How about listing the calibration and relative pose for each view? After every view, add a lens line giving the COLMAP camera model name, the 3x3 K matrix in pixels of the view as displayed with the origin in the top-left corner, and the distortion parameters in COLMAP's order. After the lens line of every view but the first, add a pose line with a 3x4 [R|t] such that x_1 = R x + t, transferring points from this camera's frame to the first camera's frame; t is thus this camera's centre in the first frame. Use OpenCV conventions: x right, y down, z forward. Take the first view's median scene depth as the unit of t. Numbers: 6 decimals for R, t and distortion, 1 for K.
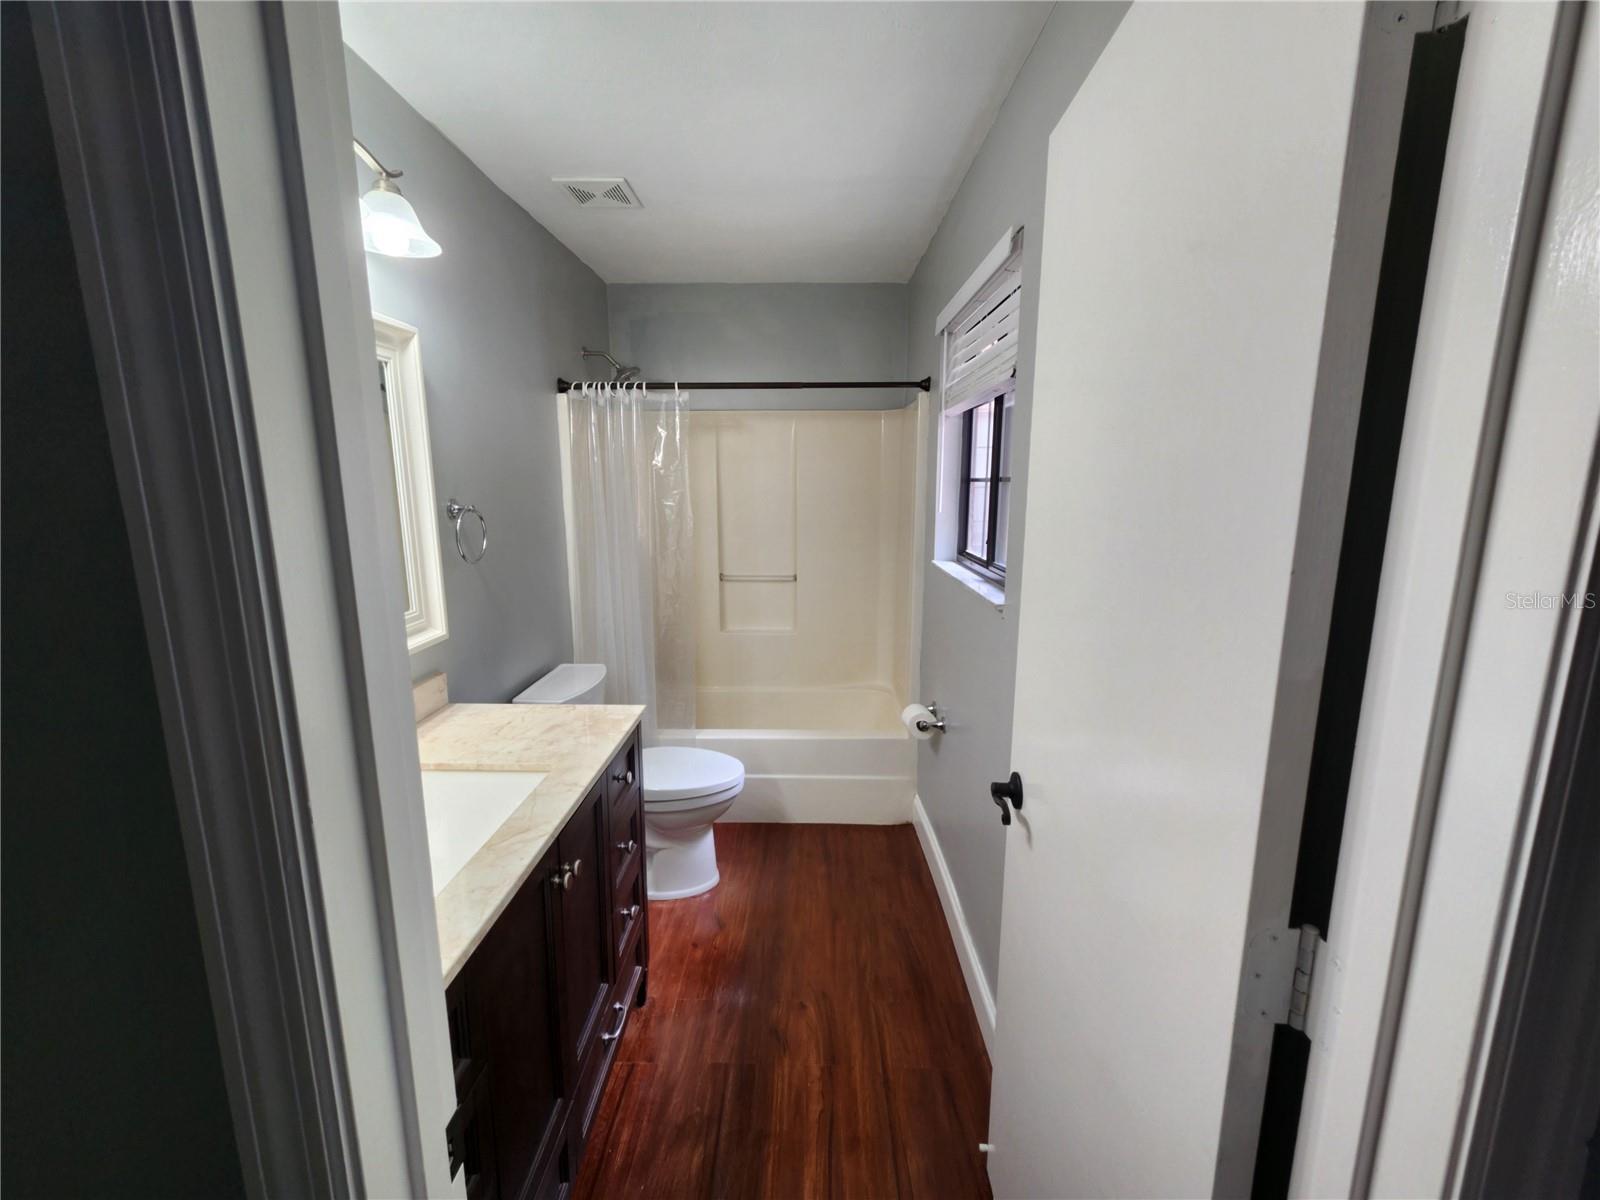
lens RADIAL K [[660.6, 0, 799.4], [0, 660.6, 599.6], [0, 0, 1]] dist [0.001115, 0.001513]
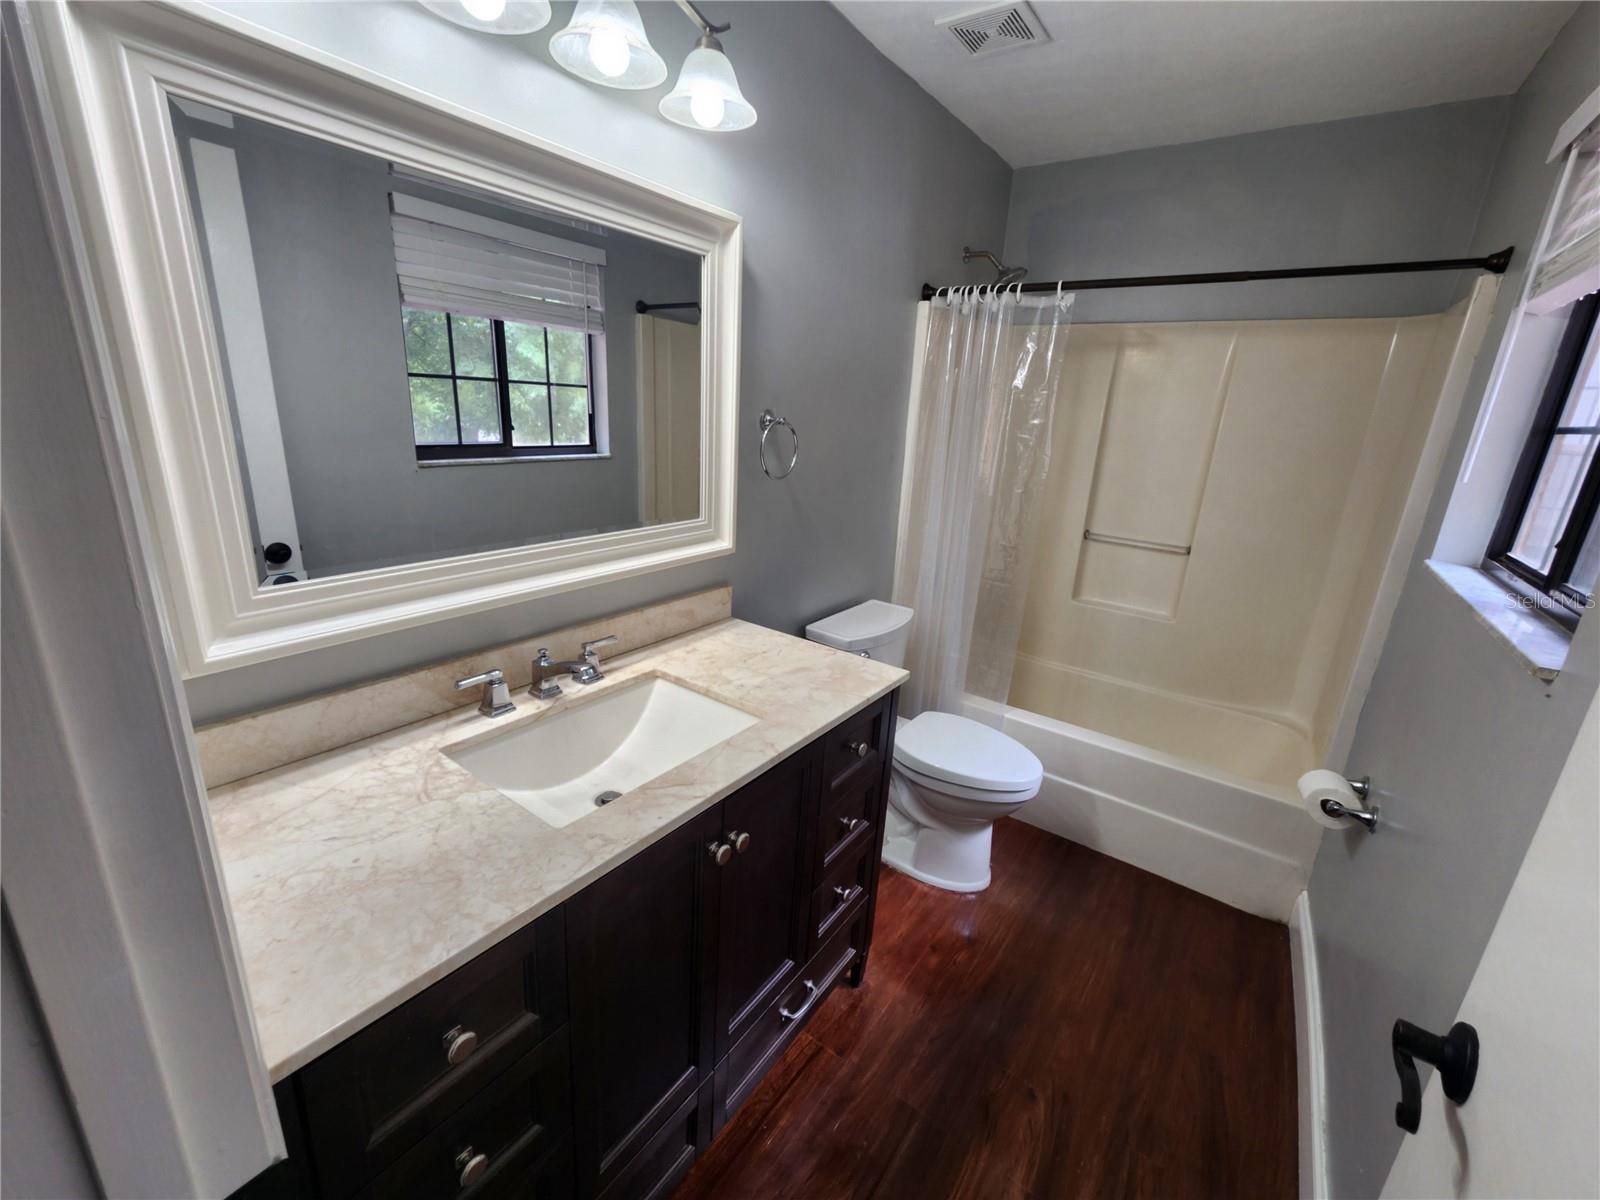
lens RADIAL K [[660.6, 0, 798.8], [0, 660.6, 595.6], [0, 0, 1]] dist [0.001115, 0.001513]
pose [[0.819842, 0.203600, -0.535169, 0.063986], [-0.156846, 0.978751, 0.132079, -0.017729], [0.550689, -0.024345, 0.834355, 0.177425]]
